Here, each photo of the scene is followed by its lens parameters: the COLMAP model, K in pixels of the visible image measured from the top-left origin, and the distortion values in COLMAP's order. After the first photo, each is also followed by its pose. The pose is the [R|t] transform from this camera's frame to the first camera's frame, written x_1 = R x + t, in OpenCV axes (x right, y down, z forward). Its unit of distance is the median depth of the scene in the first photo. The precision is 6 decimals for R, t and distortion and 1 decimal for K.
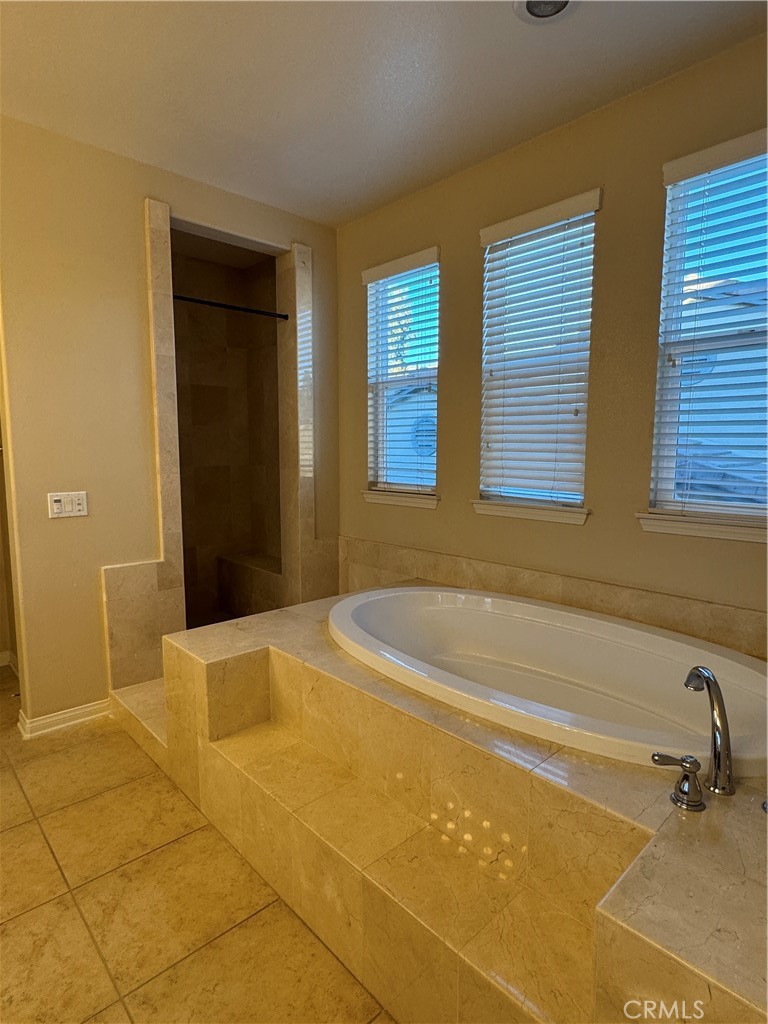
lens RADIAL K [[554.6, 0, 384.6], [0, 554.6, 510.0], [0, 0, 1]] dist [0.002684, -0.000722]
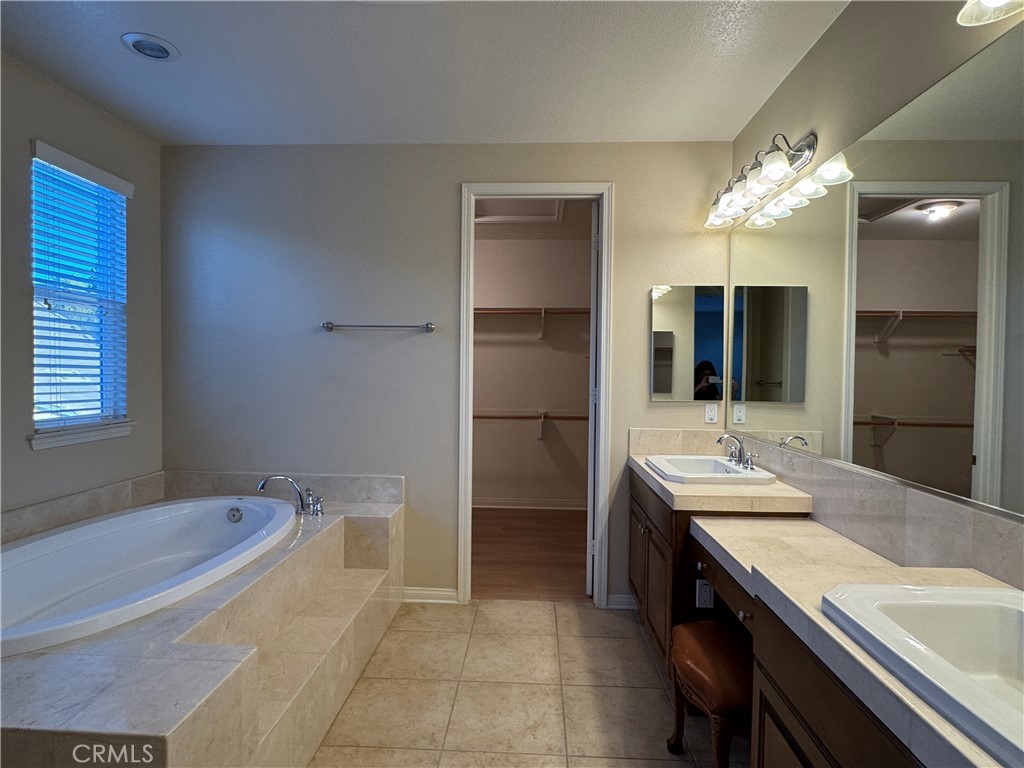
lens RADIAL K [[554.6, 0, 510.3], [0, 554.6, 384.4], [0, 0, 1]] dist [0.002684, -0.000722]
pose [[-0.692272, -0.025929, 0.721171, -1.543706], [0.069619, 0.992293, 0.102507, -0.220069], [-0.718271, 0.121170, -0.685132, 1.655994]]
